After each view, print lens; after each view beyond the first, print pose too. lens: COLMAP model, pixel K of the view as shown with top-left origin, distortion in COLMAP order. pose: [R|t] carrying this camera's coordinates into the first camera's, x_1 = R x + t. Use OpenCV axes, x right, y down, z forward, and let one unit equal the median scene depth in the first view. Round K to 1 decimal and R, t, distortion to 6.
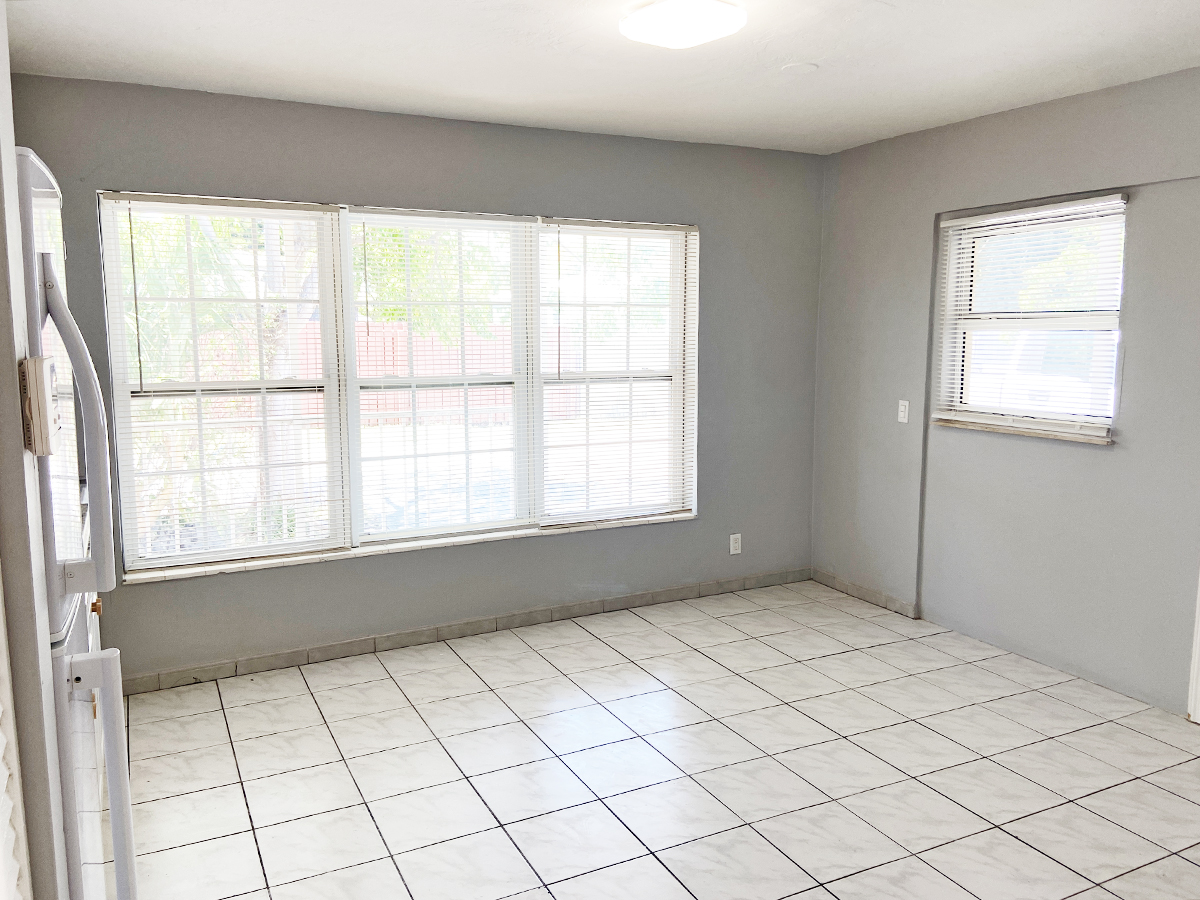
lens RADIAL K [[936.9, 0, 609.9], [0, 936.9, 457.3], [0, 0, 1]] dist [0.087656, -0.112079]
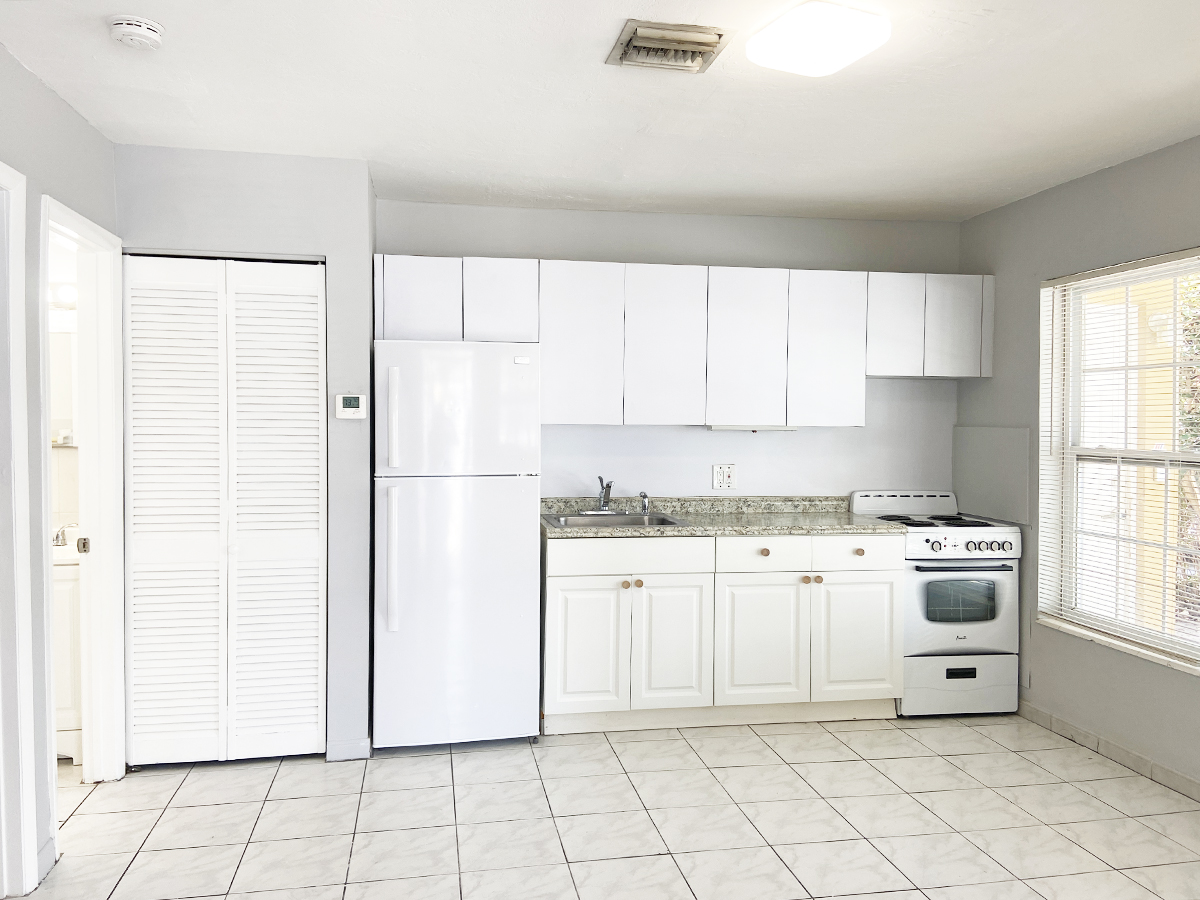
lens RADIAL K [[936.9, 0, 593.2], [0, 936.9, 439.6], [0, 0, 1]] dist [0.087656, -0.112079]
pose [[-0.284994, 0.028693, -0.958100, 0.749588], [-0.151774, 0.985591, 0.074662, -0.087095], [0.946437, 0.166693, -0.276532, 0.814069]]
